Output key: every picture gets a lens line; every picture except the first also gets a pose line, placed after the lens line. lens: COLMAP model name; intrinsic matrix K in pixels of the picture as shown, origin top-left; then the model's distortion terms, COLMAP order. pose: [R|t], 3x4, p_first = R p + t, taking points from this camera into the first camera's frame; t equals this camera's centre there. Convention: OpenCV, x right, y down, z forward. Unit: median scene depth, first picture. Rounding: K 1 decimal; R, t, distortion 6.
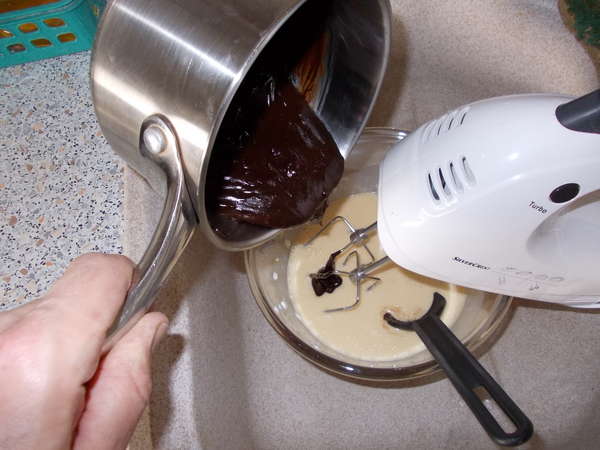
lens RADIAL K [[504.6, 0, 300.0], [0, 504.6, 225.0], [0, 0, 1]] dist [-0.004379, -0.048831]
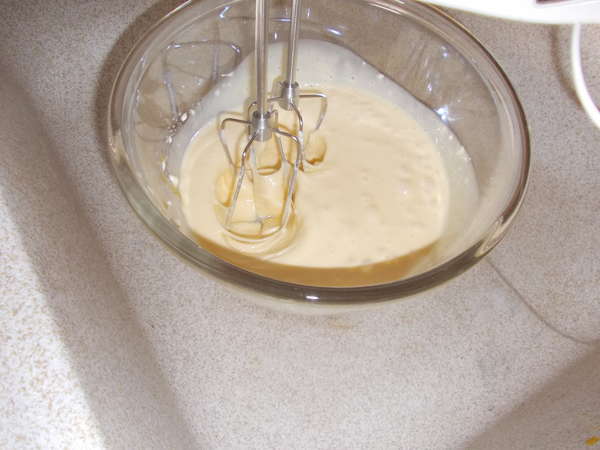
lens RADIAL K [[505.1, 0, 300.0], [0, 505.1, 225.0], [0, 0, 1]] dist [-0.003799, -0.035381]
pose [[0.914164, -0.264867, 0.306839, -0.108162], [0.280913, 0.959696, -0.008500, 0.166996], [-0.292221, 0.093966, 0.951723, 0.395655]]
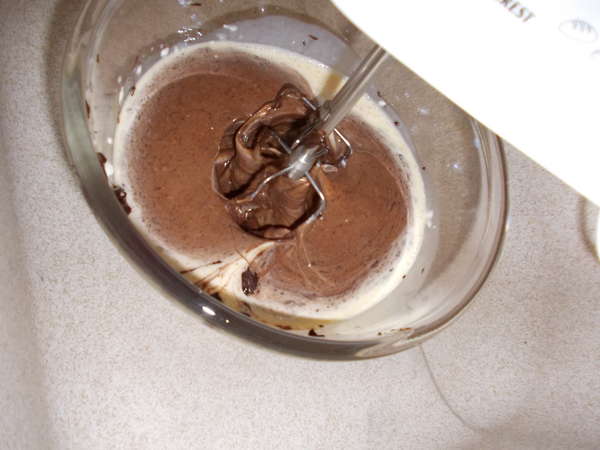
lens RADIAL K [[505.1, 0, 300.0], [0, 505.1, 225.0], [0, 0, 1]] dist [-0.003799, -0.035381]
pose [[0.880872, 0.029531, 0.472432, -0.132227], [-0.074316, 0.994303, 0.076413, 0.106187], [-0.467484, -0.102419, 0.878048, 0.484493]]
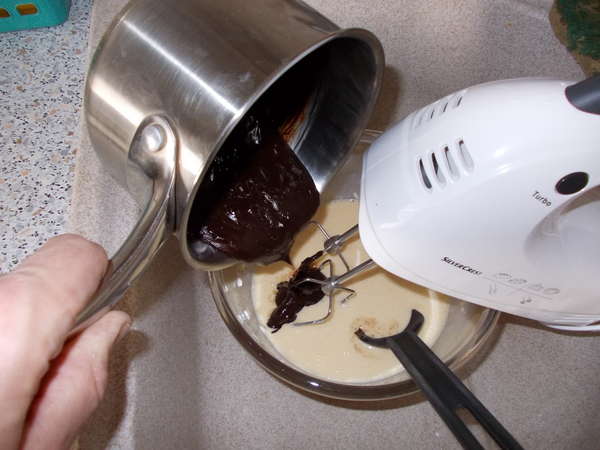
lens RADIAL K [[505.1, 0, 300.0], [0, 505.1, 225.0], [0, 0, 1]] dist [-0.003799, -0.035381]
pose [[0.996487, 0.056916, 0.061429, -0.003118], [-0.052412, 0.995983, -0.072600, 0.062759], [-0.065314, 0.069126, 0.995468, 0.092729]]
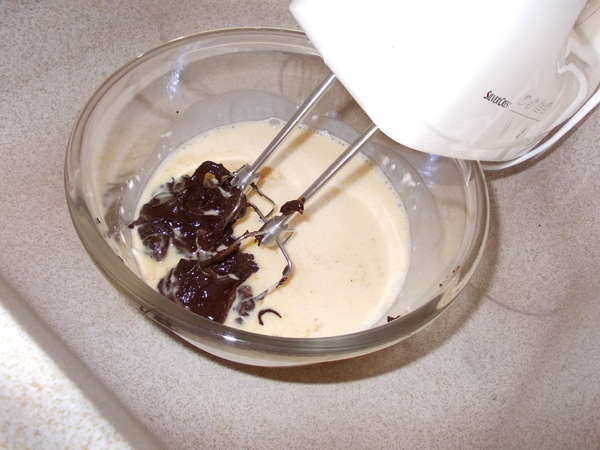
lens RADIAL K [[510.3, 0, 302.0], [0, 510.3, 219.4], [0, 0, 1]] dist [-0.047279, 0.001860]
pose [[0.729115, -0.417208, 0.542520, -0.222463], [0.483737, 0.874919, 0.022715, 0.092887], [-0.484138, 0.245875, 0.839736, 0.449947]]
